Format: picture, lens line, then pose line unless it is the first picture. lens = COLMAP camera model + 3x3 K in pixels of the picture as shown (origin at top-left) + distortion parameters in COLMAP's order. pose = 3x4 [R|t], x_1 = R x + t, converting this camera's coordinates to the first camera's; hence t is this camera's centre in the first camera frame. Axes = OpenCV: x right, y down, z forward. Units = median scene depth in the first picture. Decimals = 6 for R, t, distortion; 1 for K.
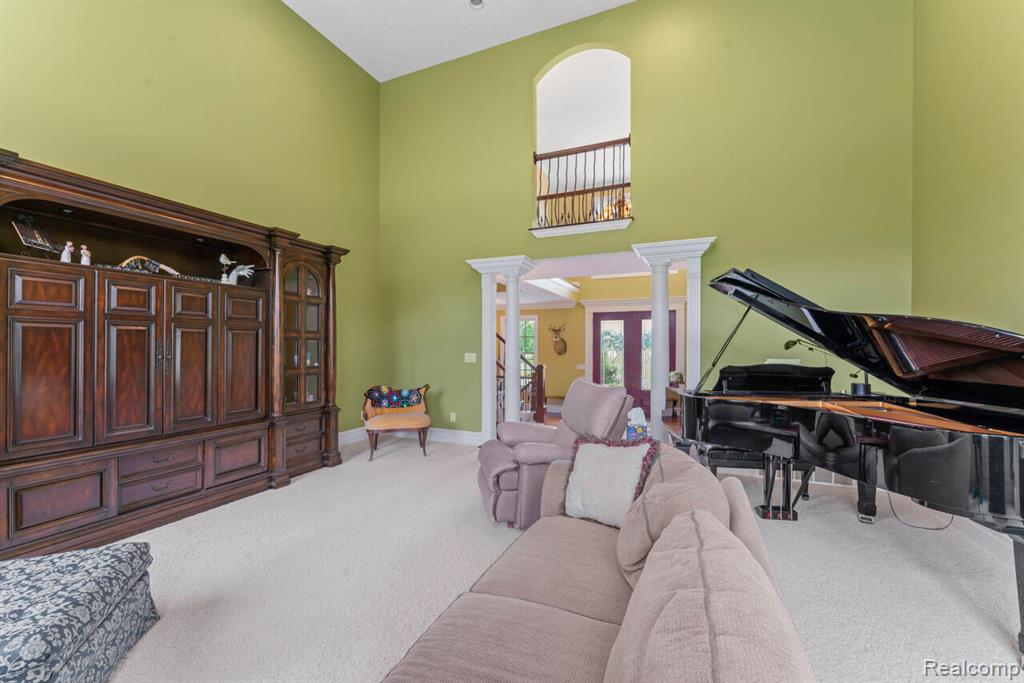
lens RADIAL K [[417.0, 0, 511.8], [0, 417.0, 342.2], [0, 0, 1]] dist [-0.001089, -0.000011]
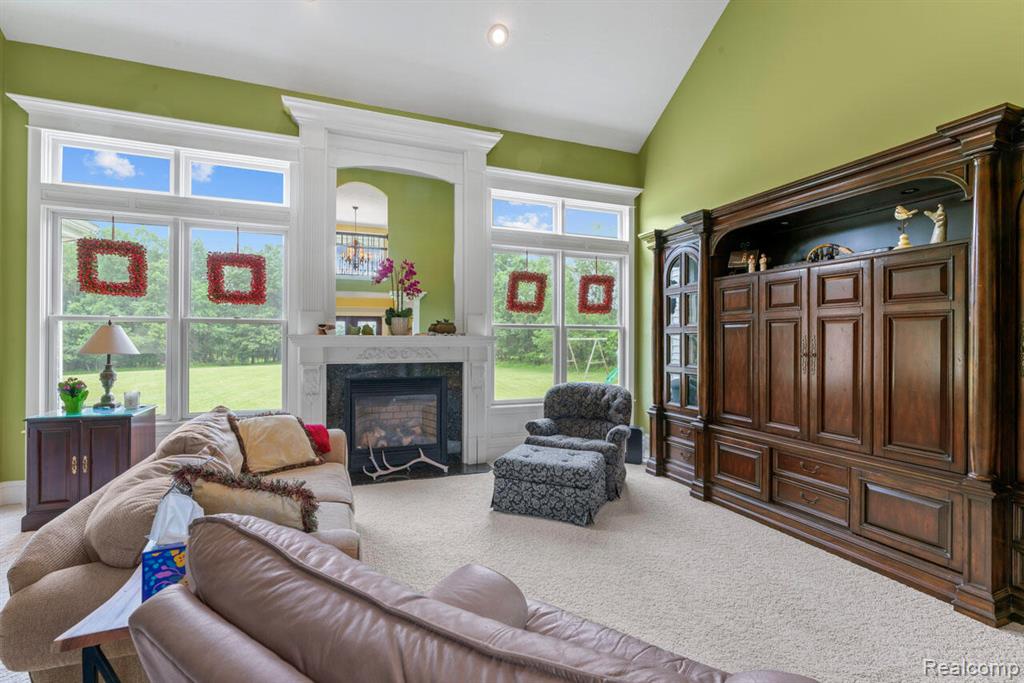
lens RADIAL K [[469.4, 0, 513.4], [0, 469.4, 342.6], [0, 0, 1]] dist [0.001369, 0.000321]
pose [[-0.707565, -0.003929, -0.706637, 0.304037], [0.000213, 0.999983, -0.005773, 0.014424], [0.706648, -0.004236, -0.707553, 1.186098]]
